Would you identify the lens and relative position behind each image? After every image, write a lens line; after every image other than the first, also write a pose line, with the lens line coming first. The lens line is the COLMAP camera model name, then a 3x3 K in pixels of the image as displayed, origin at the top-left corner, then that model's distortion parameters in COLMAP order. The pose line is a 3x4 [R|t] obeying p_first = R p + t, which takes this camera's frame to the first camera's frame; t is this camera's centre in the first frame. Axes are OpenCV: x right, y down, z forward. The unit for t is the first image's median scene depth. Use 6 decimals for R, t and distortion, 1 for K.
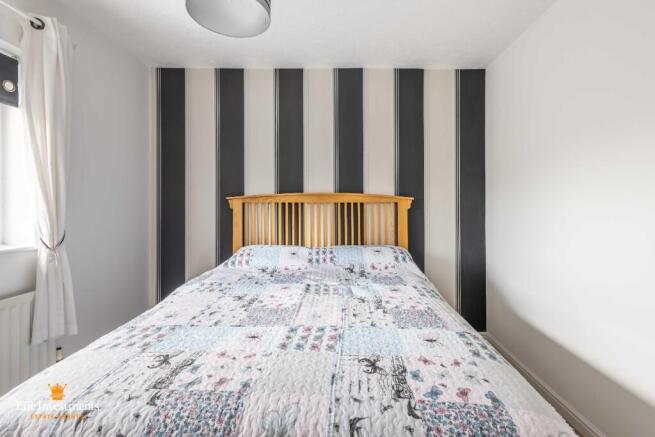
lens RADIAL K [[311.3, 0, 327.7], [0, 311.3, 197.6], [0, 0, 1]] dist [0.005110, 0.000517]
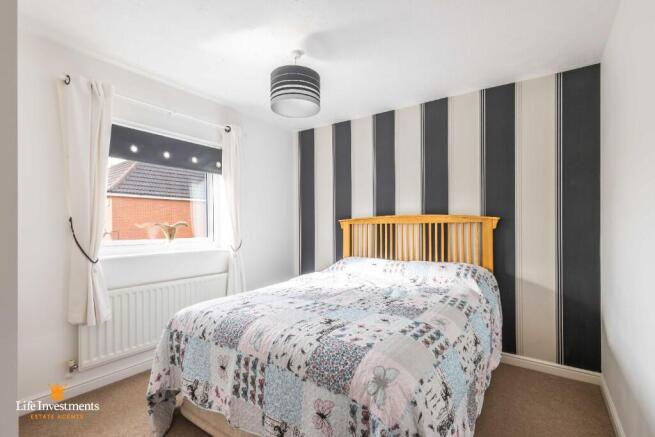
lens RADIAL K [[304.8, 0, 317.5], [0, 304.8, 220.4], [0, 0, 1]] dist [0.003538, -0.000222]
pose [[0.821340, -0.017142, -0.570181, 0.349805], [0.019862, 0.999802, -0.001447, -0.000618], [0.570093, -0.010137, 0.821518, -0.124372]]
